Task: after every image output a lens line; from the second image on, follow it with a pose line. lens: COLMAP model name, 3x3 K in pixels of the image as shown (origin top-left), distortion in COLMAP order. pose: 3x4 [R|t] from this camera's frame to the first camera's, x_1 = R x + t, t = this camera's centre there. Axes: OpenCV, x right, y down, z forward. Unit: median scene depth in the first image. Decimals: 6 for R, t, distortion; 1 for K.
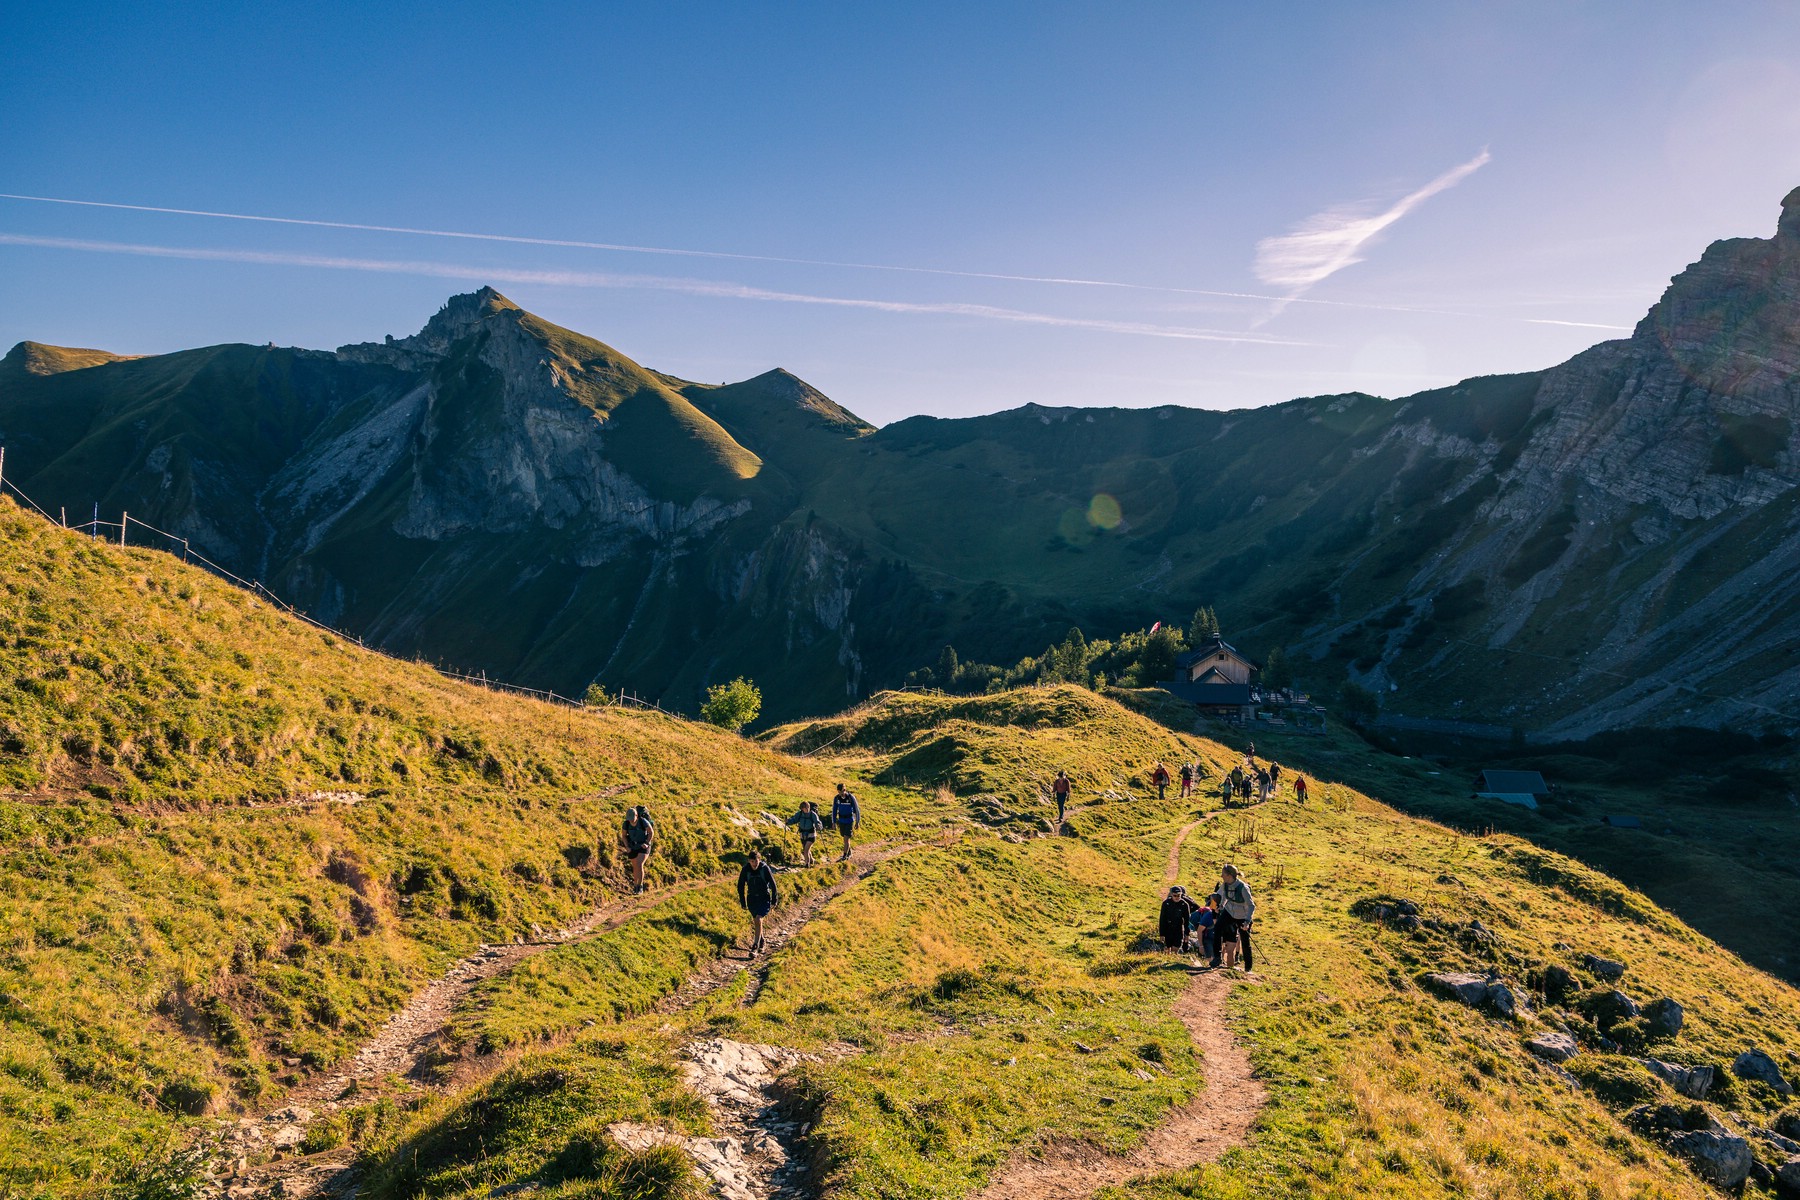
lens RADIAL K [[1399.4, 0, 899.4], [0, 1399.4, 600.2], [0, 0, 1]] dist [0.006379, 0.001401]
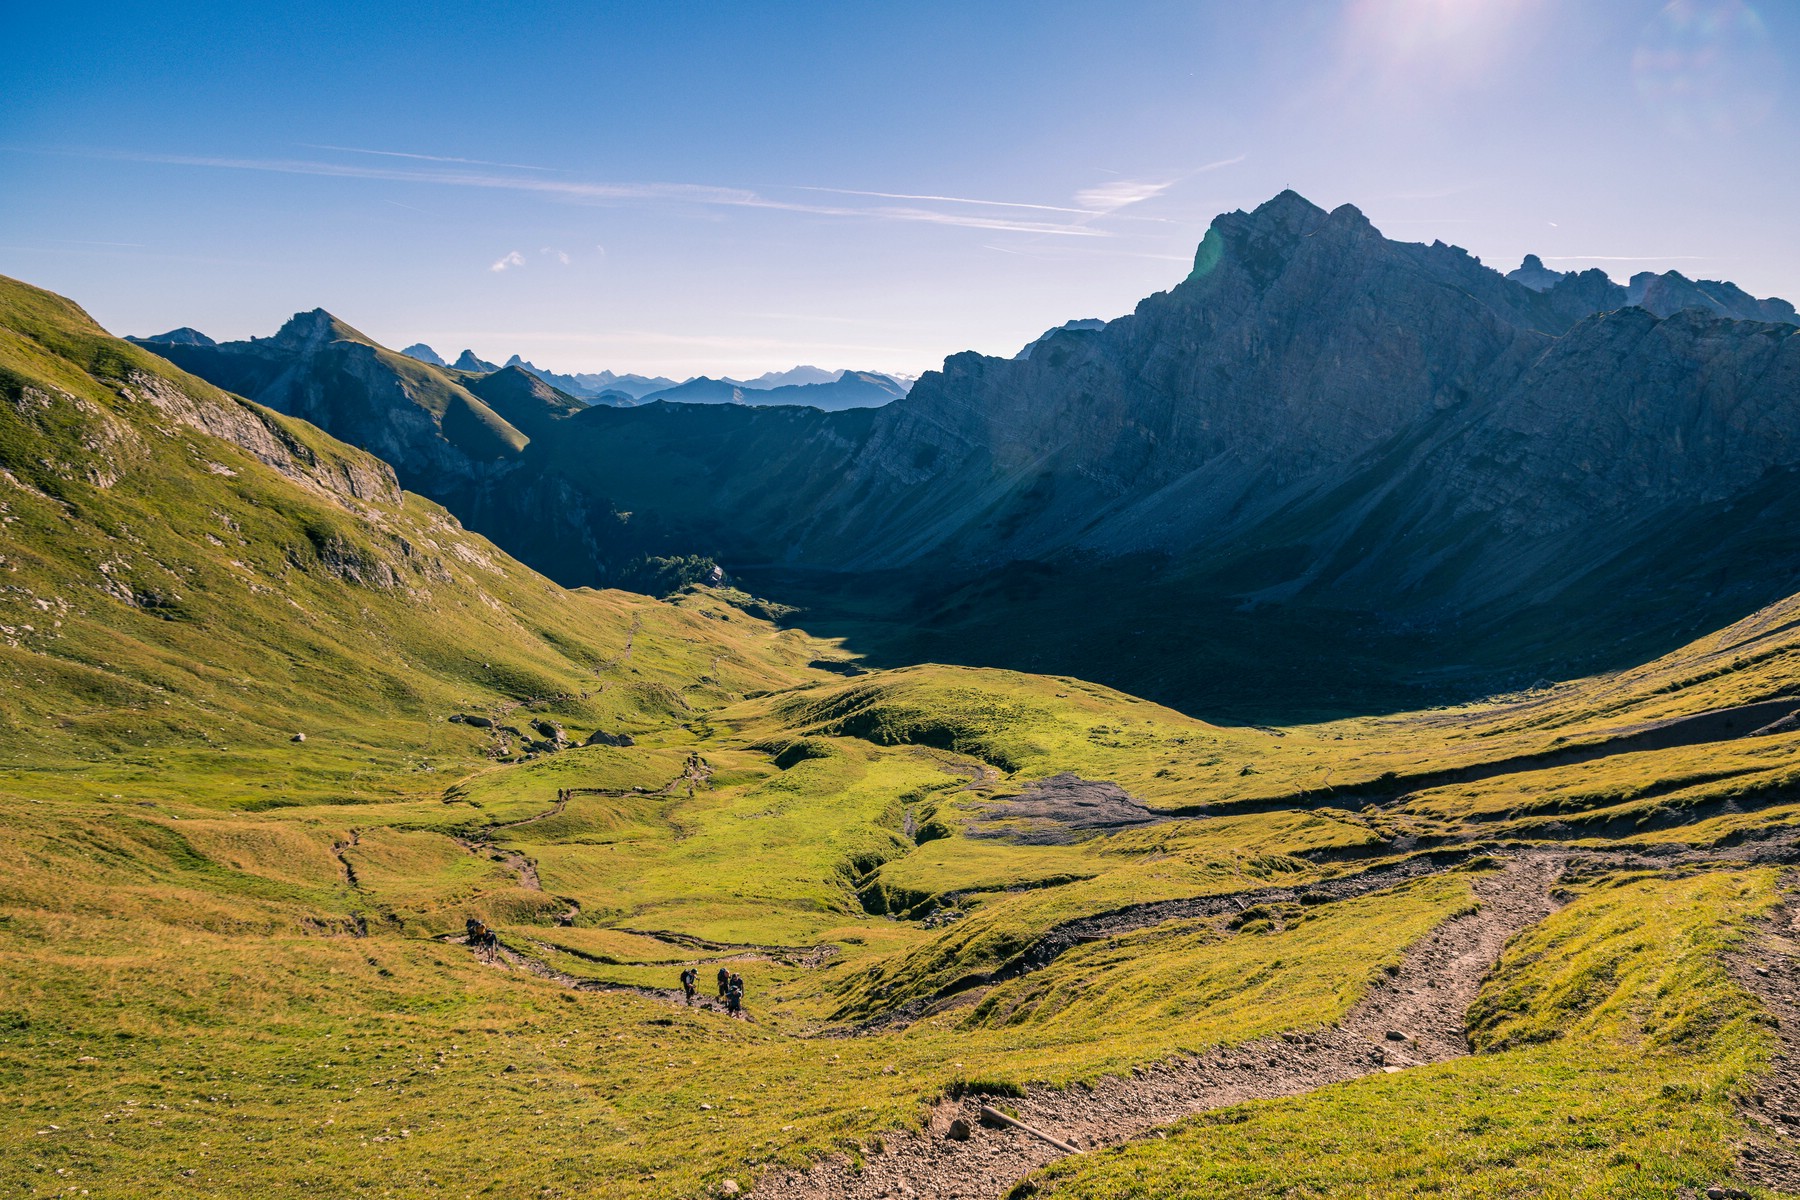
lens RADIAL K [[1217.8, 0, 900.2], [0, 1217.8, 600.2], [0, 0, 1]] dist [-0.057590, 0.062722]
pose [[0.956178, -0.066468, 0.285142, -0.099227], [0.021179, 0.987041, 0.159066, -0.138706], [-0.292020, -0.146056, 0.945194, -0.847114]]
